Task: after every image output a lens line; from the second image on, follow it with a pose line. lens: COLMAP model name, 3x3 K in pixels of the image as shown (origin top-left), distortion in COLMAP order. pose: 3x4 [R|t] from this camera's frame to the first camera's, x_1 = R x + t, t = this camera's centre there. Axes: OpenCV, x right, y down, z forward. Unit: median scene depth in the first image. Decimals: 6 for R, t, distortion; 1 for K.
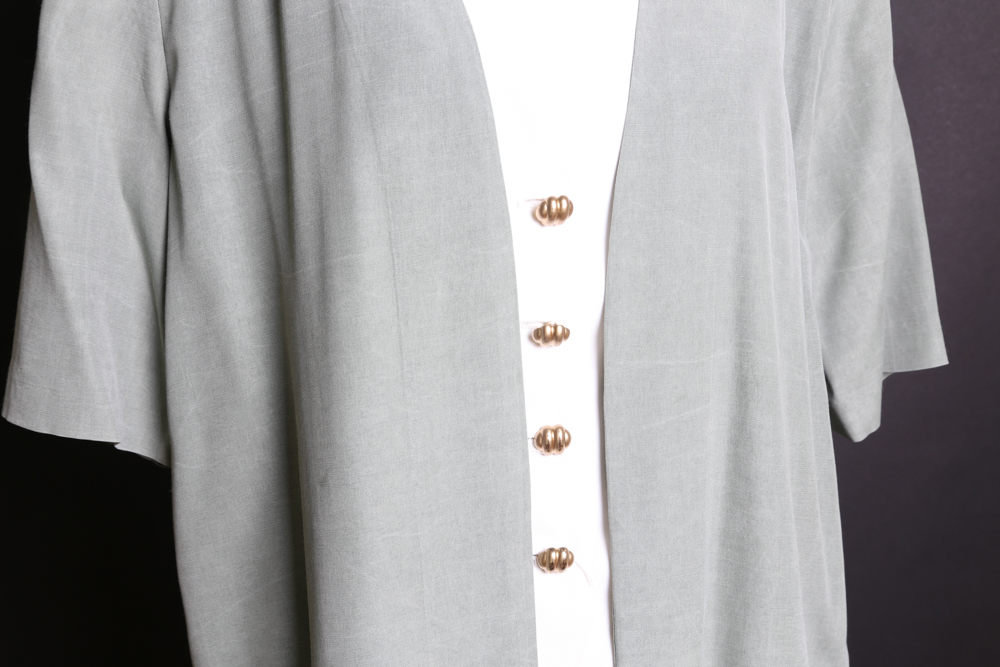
lens RADIAL K [[1200.4, 0, 489.4], [0, 1200.4, 334.1], [0, 0, 1]] dist [0.057416, 0.000000]
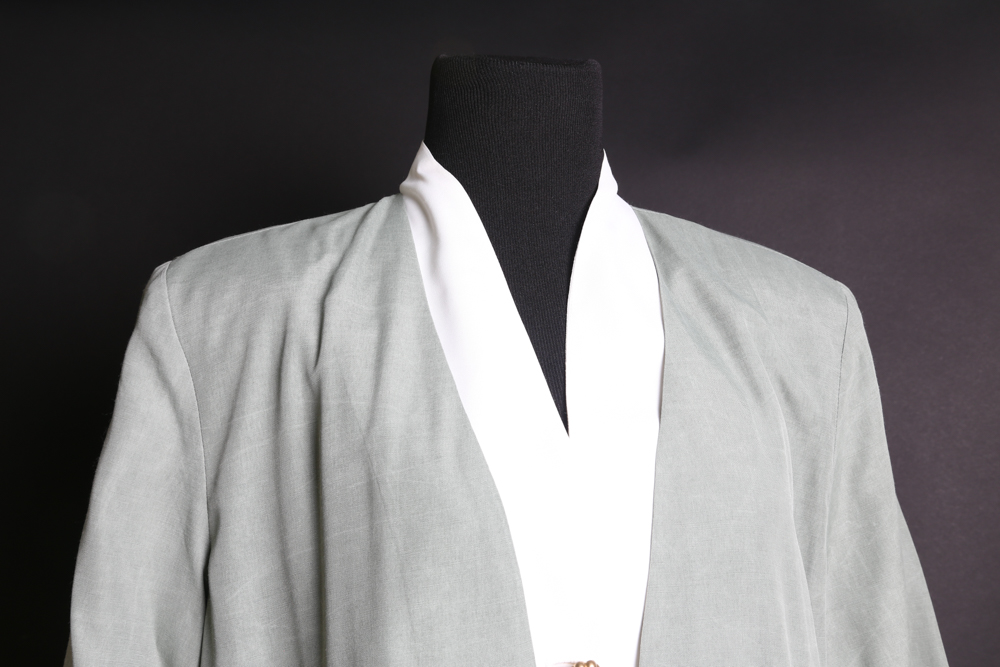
lens RADIAL K [[1200.4, 0, 494.2], [0, 1200.4, 335.4], [0, 0, 1]] dist [0.057416, 0.000000]
pose [[0.999977, -0.006573, 0.001579, -0.019078], [0.006759, 0.967477, -0.252867, -0.114339], [0.000135, 0.252872, 0.967500, -0.059522]]
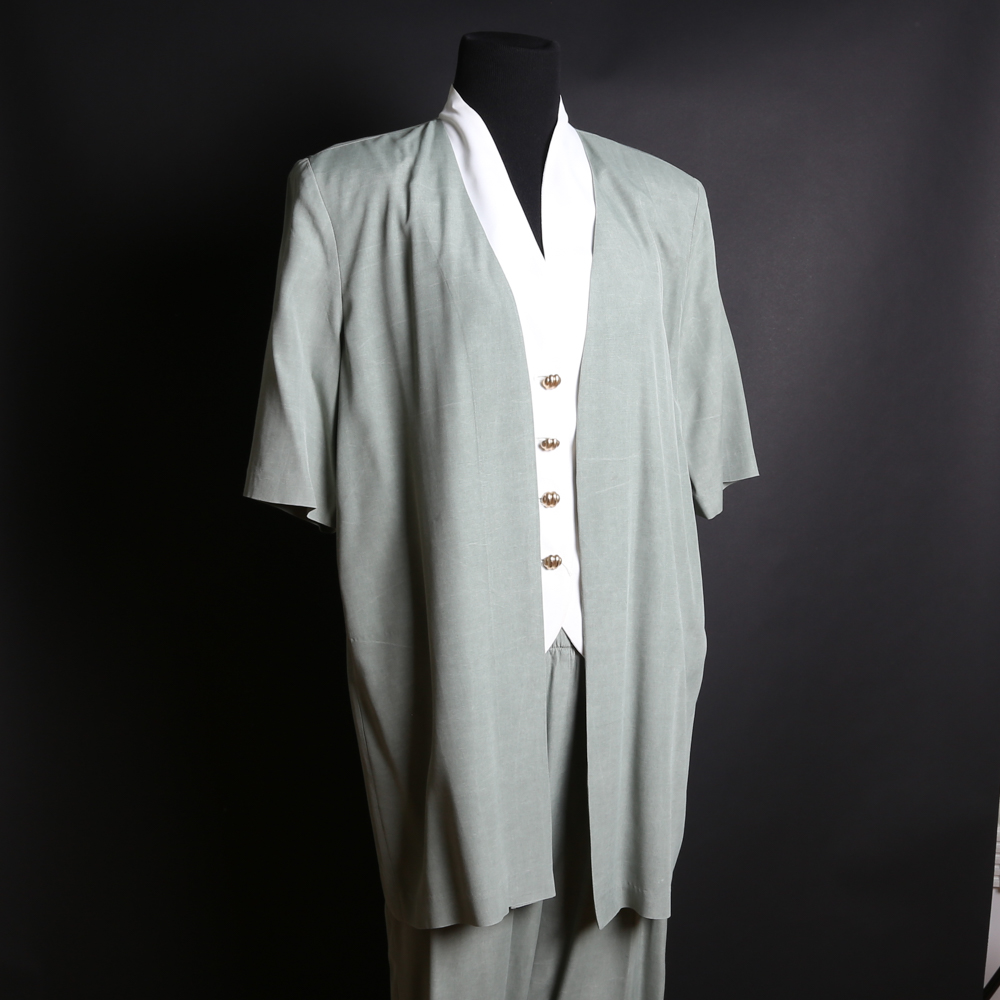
lens RADIAL K [[1521.4, 0, 500.8], [0, 1521.4, 496.1], [0, 0, 1]] dist [-0.134390, 0.000000]
pose [[0.993470, -0.007391, 0.113852, -0.298462], [0.014716, 0.997865, -0.063626, 0.230658], [-0.113139, 0.064886, 0.991458, -1.389604]]
